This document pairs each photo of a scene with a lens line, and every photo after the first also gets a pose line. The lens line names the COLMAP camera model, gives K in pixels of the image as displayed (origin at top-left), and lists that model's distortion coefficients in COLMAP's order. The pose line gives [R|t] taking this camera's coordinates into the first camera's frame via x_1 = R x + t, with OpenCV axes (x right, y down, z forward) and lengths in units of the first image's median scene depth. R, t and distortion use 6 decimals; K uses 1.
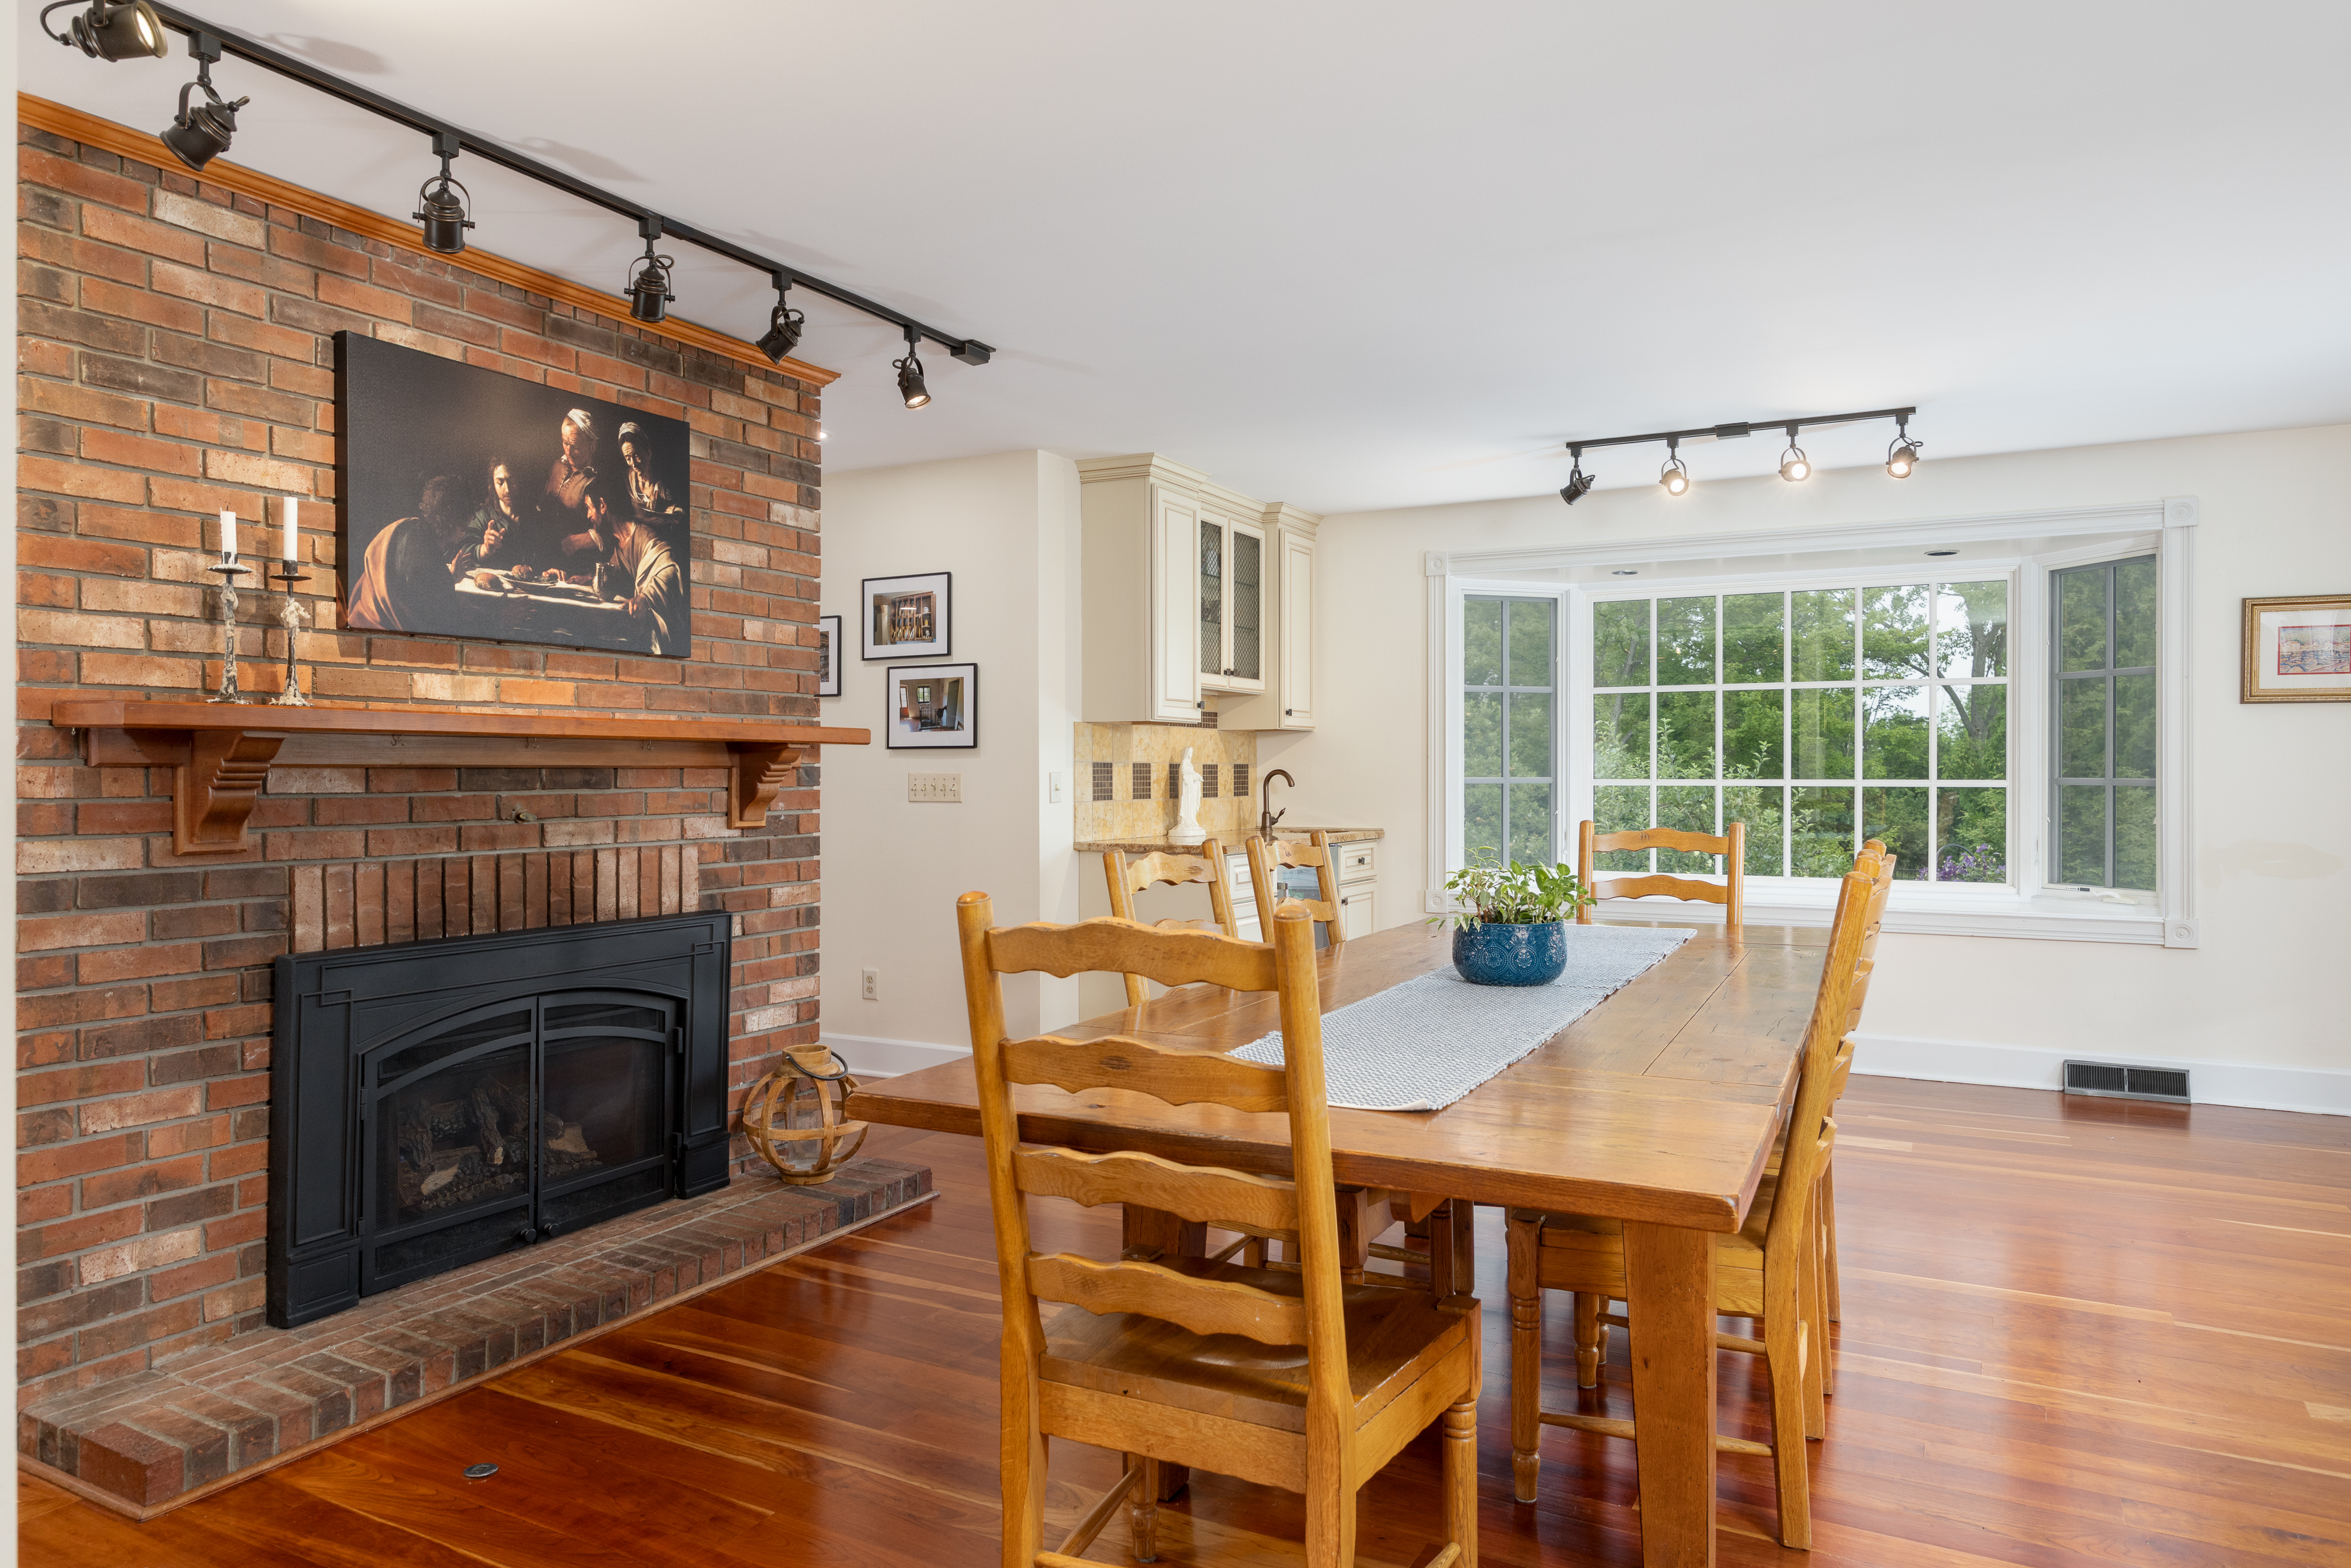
lens RADIAL K [[1487.3, 0, 1175.5], [0, 1487.3, 784.0], [0, 0, 1]] dist [0.016179, 0.000451]
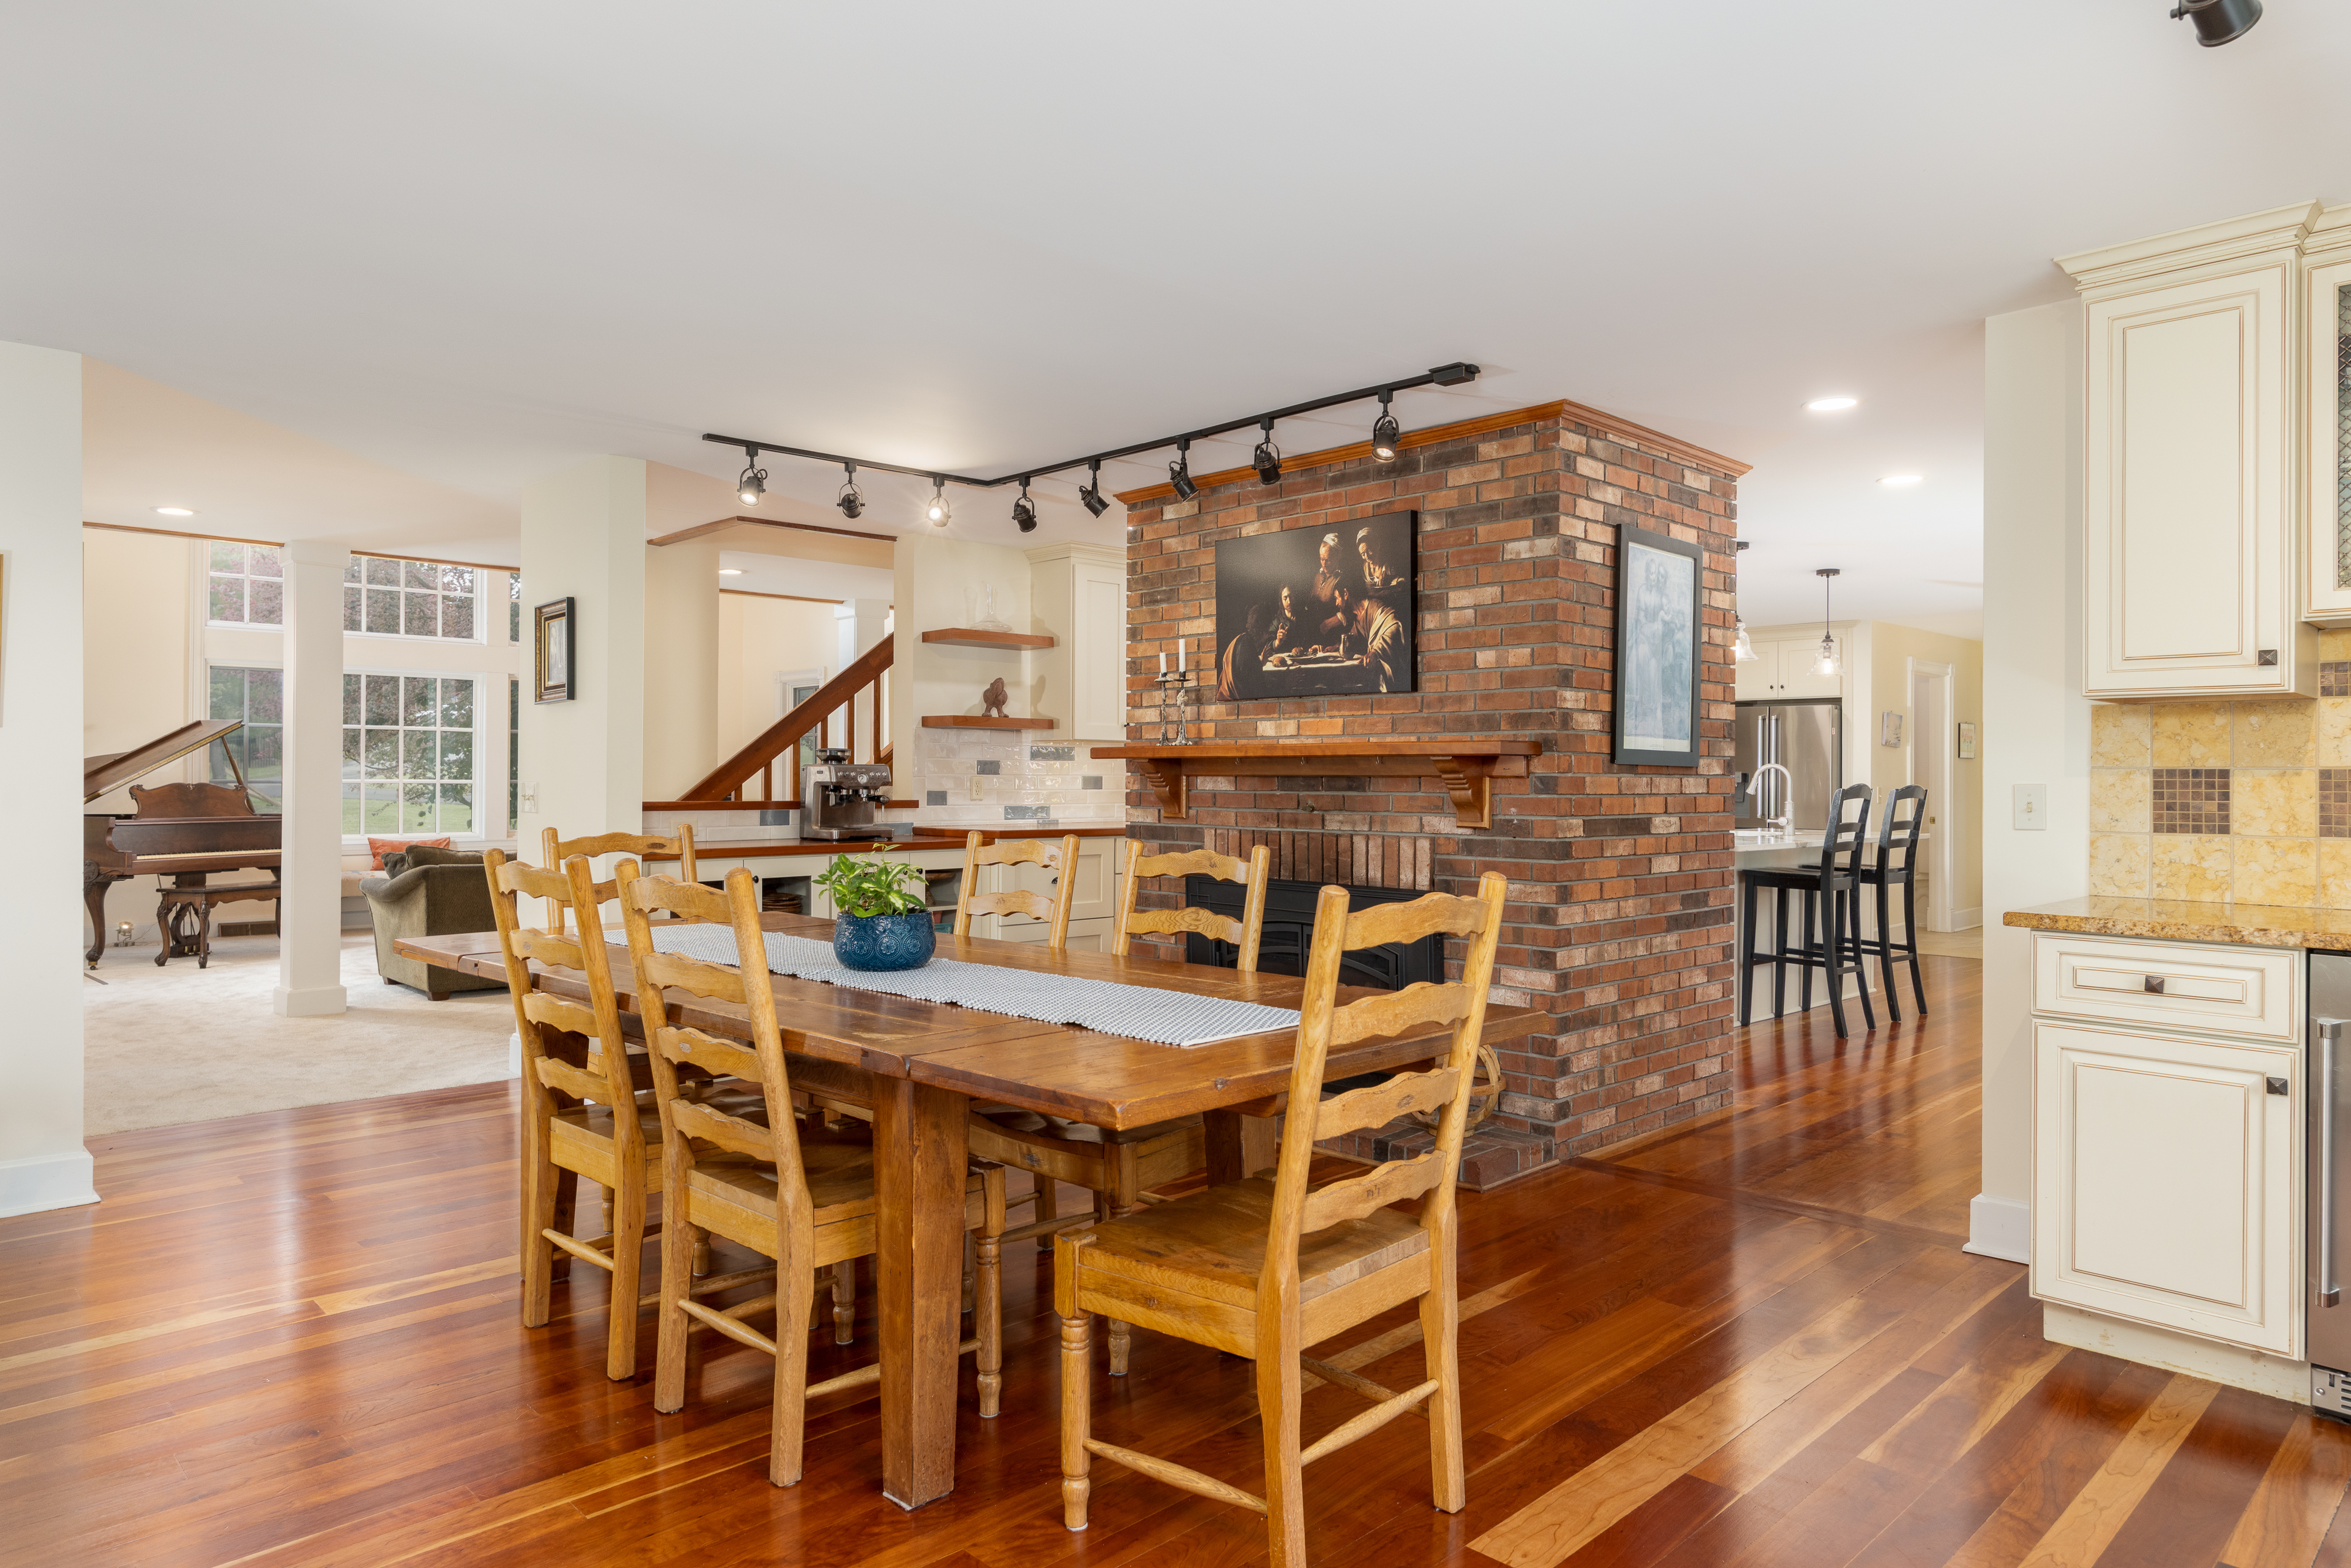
lens RADIAL K [[1433.1, 0, 1175.5], [0, 1433.1, 784.0], [0, 0, 1]] dist [0.004385, 0.001067]
pose [[-0.297799, 0.006672, -0.954605, 0.956469], [-0.010314, 0.999895, 0.010206, -0.015971], [0.954573, 0.012885, -0.297699, 1.225993]]
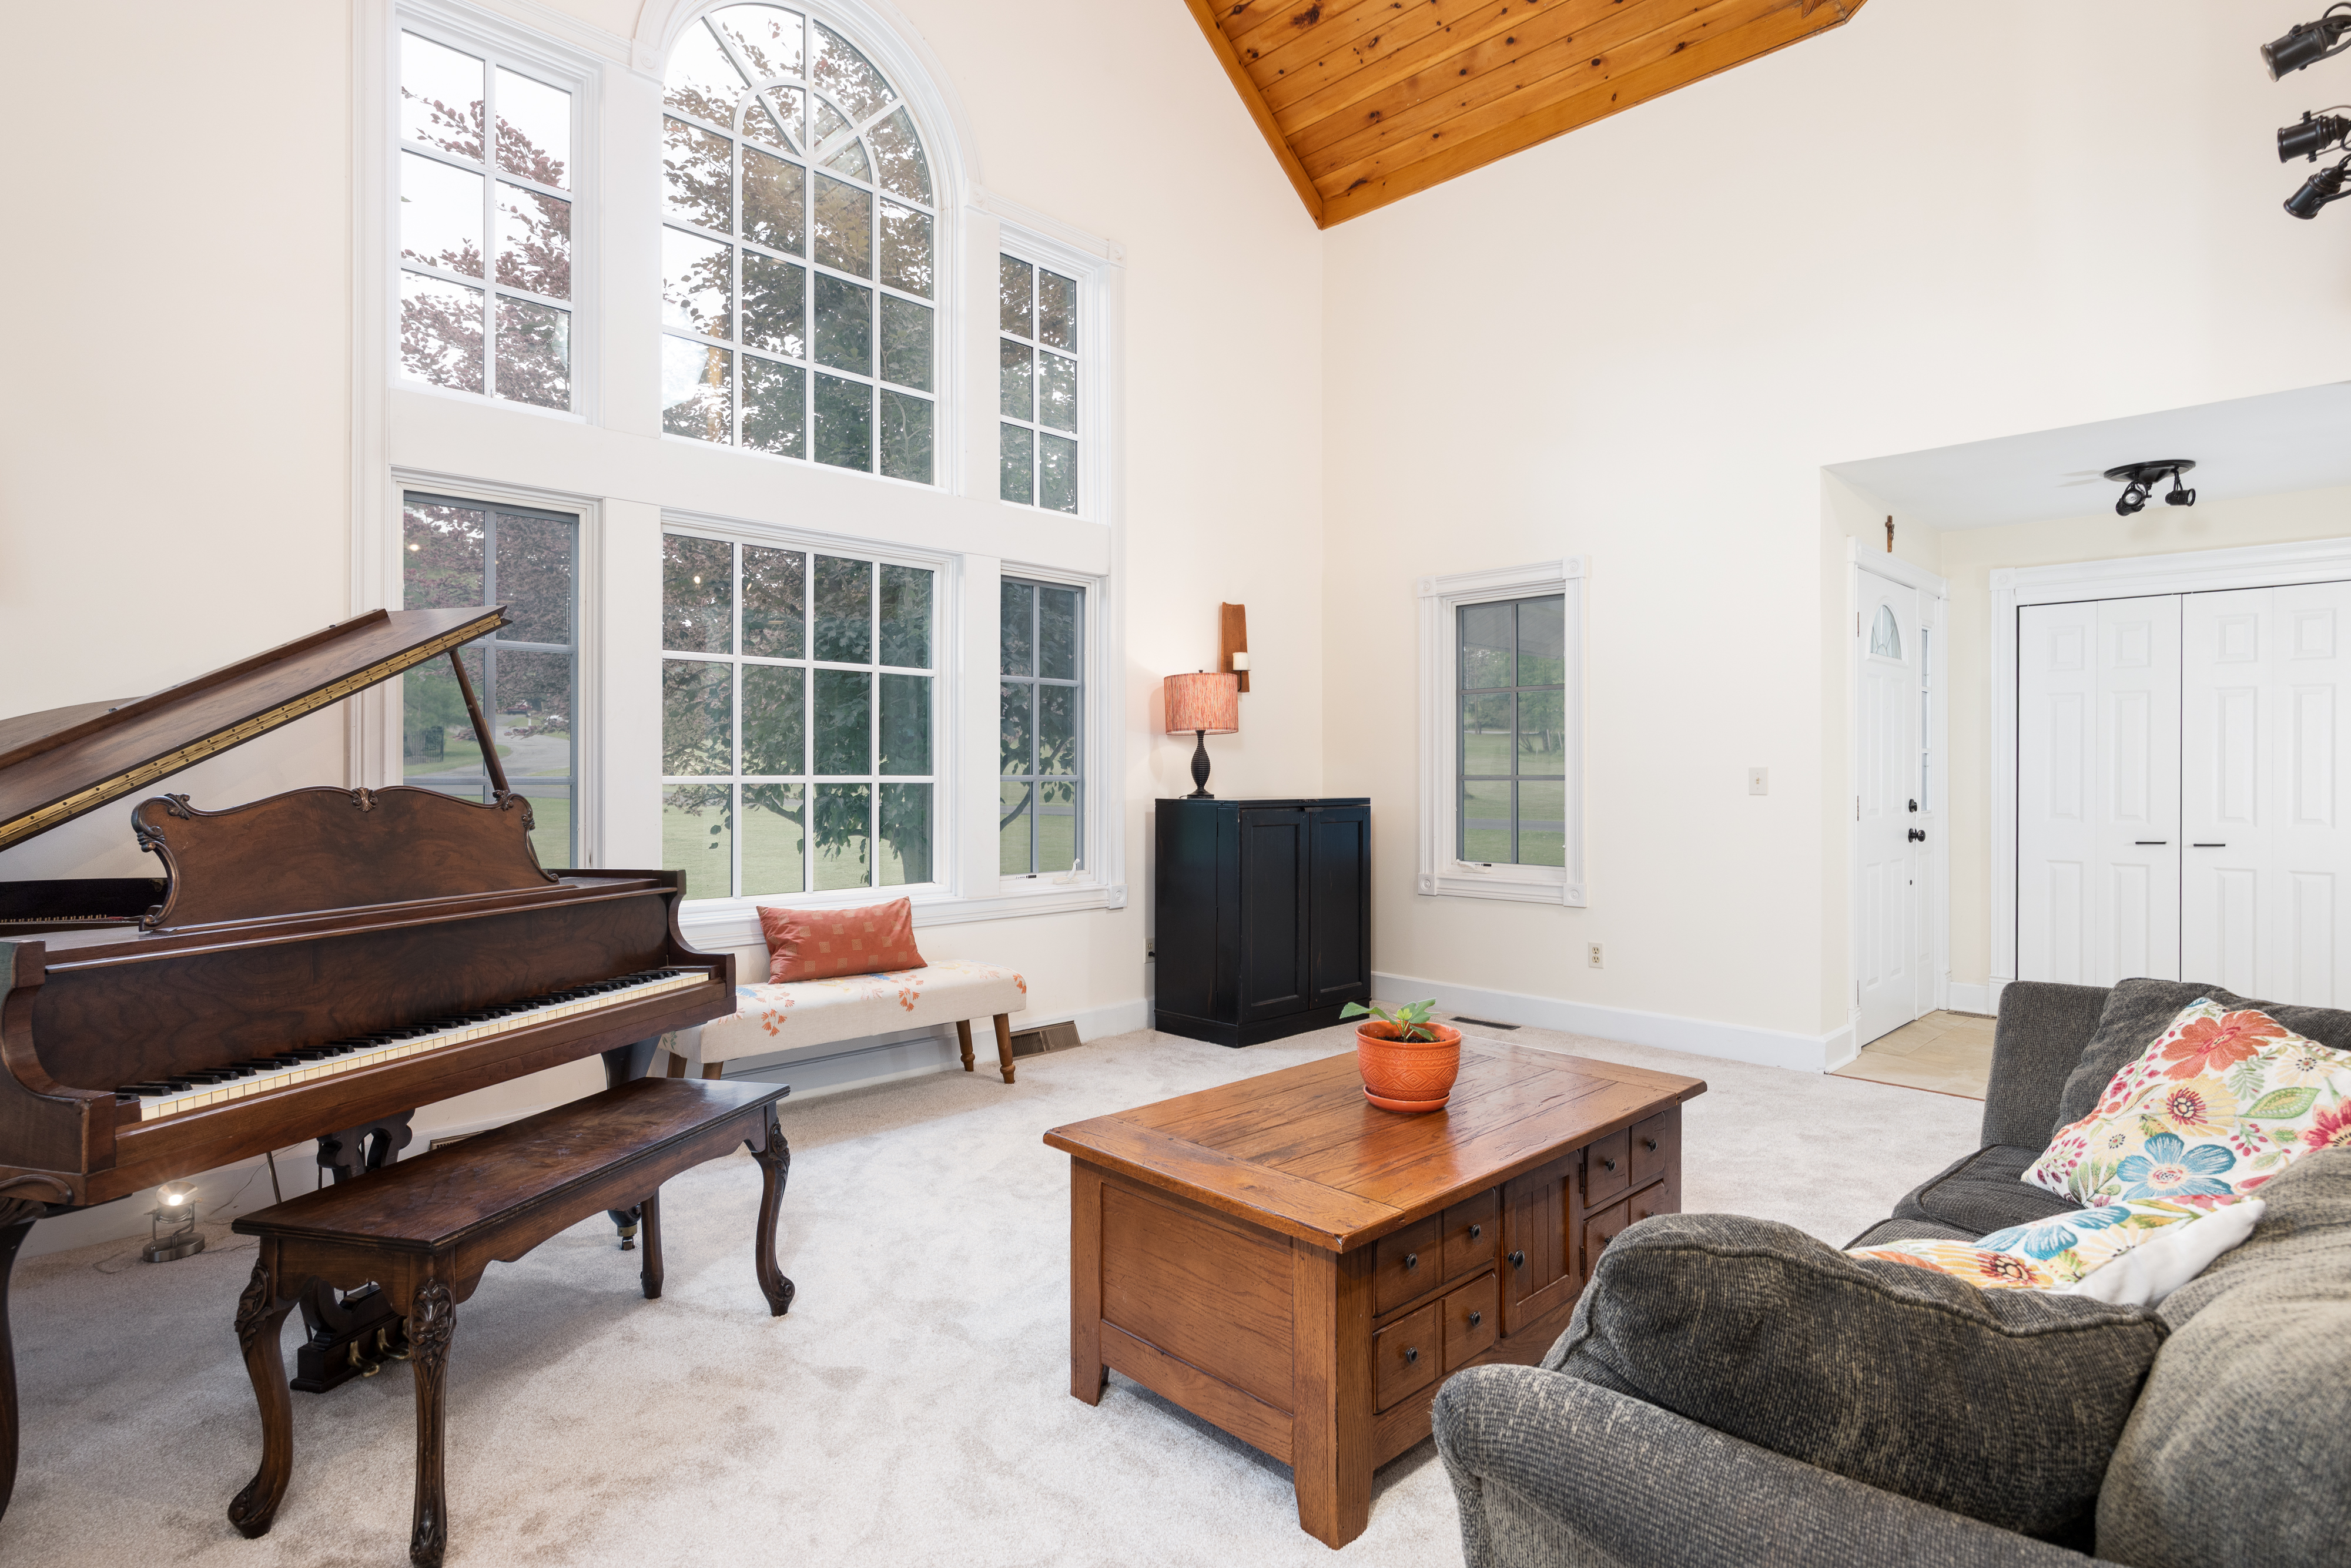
lens RADIAL K [[1197.6, 0, 1175.5], [0, 1197.6, 784.0], [0, 0, 1]] dist [-0.000884, -0.000238]
pose [[-0.290123, 0.010680, -0.956930, 0.188254], [-0.010925, 0.999836, 0.014471, -0.001441], [0.956927, 0.014653, -0.289958, 0.242462]]
